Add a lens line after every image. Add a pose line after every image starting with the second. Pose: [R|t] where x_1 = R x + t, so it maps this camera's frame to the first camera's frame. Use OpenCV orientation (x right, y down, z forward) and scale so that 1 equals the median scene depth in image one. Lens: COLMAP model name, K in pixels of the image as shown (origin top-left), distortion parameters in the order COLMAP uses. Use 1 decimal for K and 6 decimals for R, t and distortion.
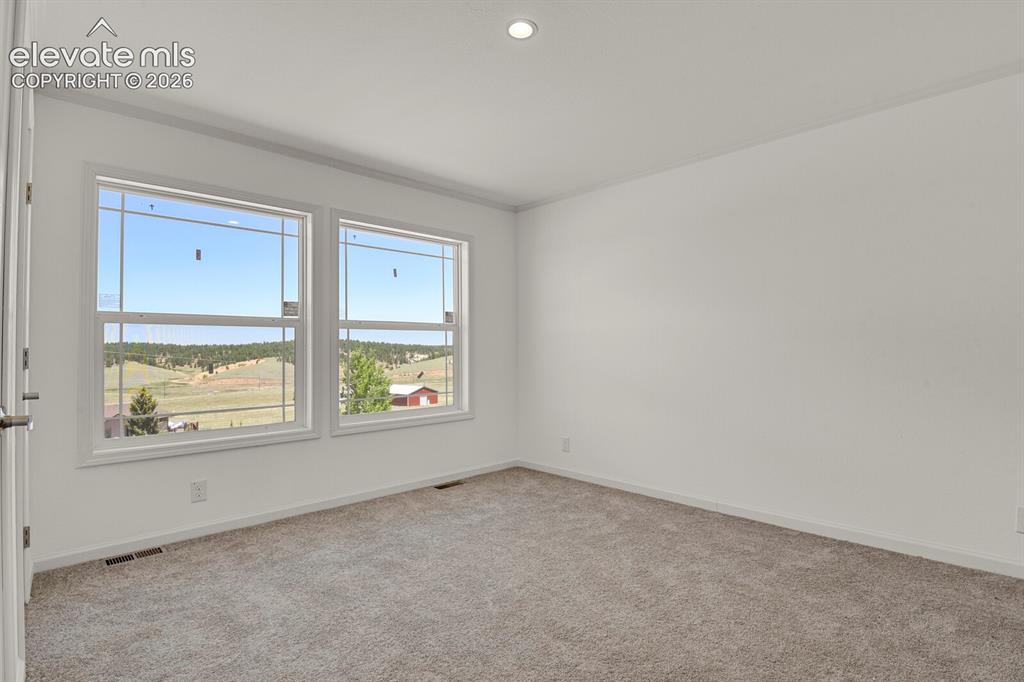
lens RADIAL K [[499.2, 0, 511.4], [0, 499.2, 342.3], [0, 0, 1]] dist [-0.021734, -0.004391]
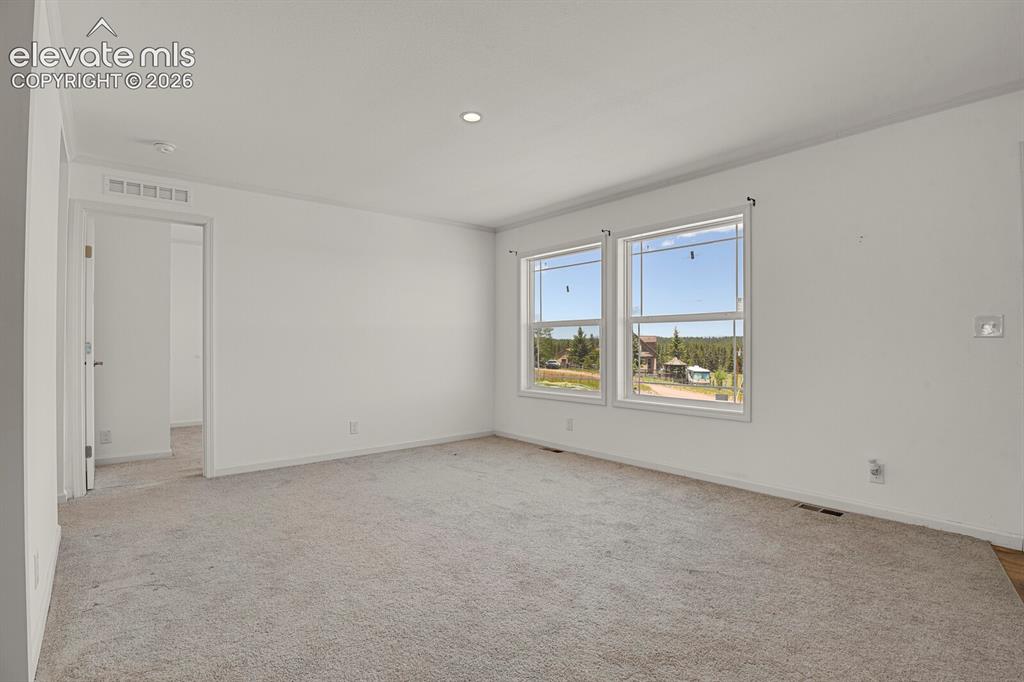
lens RADIAL K [[499.2, 0, 520.9], [0, 499.2, 339.5], [0, 0, 1]] dist [-0.021734, -0.004391]
pose [[-0.071526, -0.005414, -0.997424, 0.779592], [0.010950, 0.999921, -0.006213, 0.014214], [0.997379, -0.011367, -0.071461, 0.679691]]
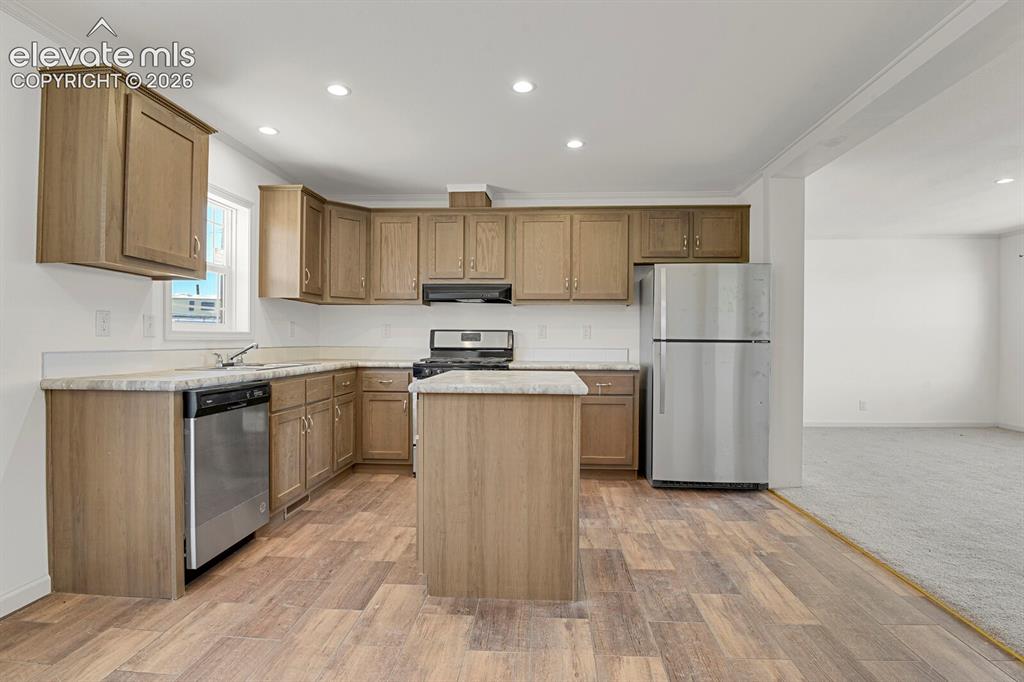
lens RADIAL K [[499.2, 0, 518.6], [0, 499.2, 342.0], [0, 0, 1]] dist [-0.021734, -0.004391]
pose [[-0.748346, 0.004933, -0.663291, 1.415755], [0.010328, 0.999938, -0.004216, 0.006986], [0.663229, -0.010005, -0.748350, 0.642704]]
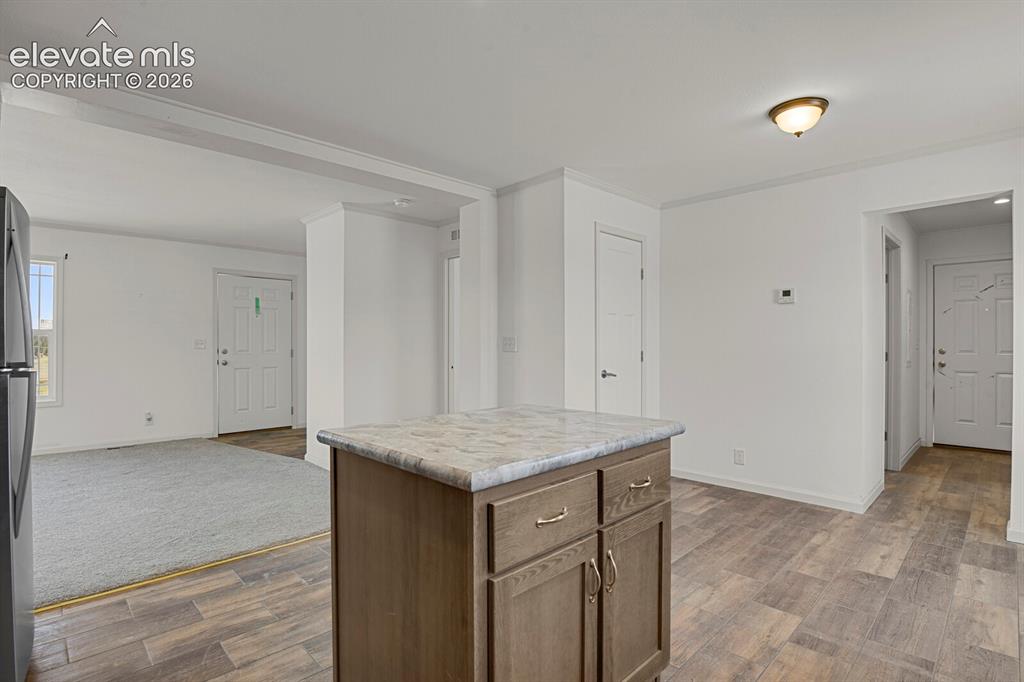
lens RADIAL K [[499.2, 0, 516.6], [0, 499.2, 343.7], [0, 0, 1]] dist [-0.021734, -0.004391]
pose [[0.999940, 0.003954, -0.010190, 1.044336], [-0.003806, 0.999888, 0.014448, -0.022369], [0.010246, -0.014408, 0.999844, -0.184730]]
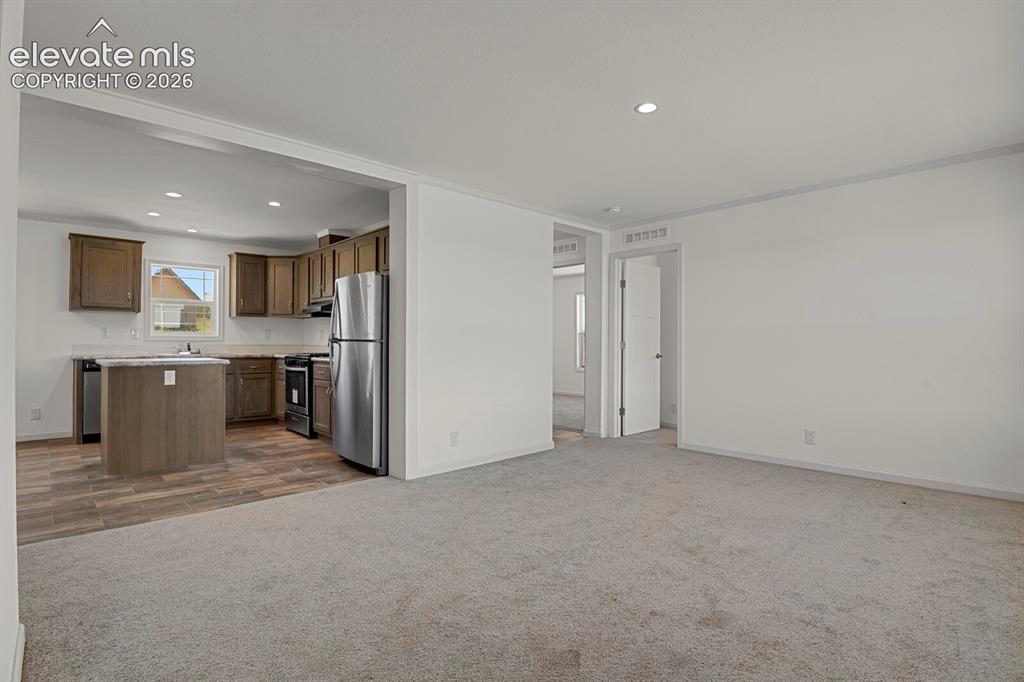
lens RADIAL K [[499.2, 0, 514.3], [0, 499.2, 341.4], [0, 0, 1]] dist [-0.021734, -0.004391]
pose [[-0.999727, 0.002442, 0.023249, 0.261082], [0.002038, 0.999847, -0.017365, 0.025877], [-0.023288, -0.017312, -0.999579, 1.222338]]
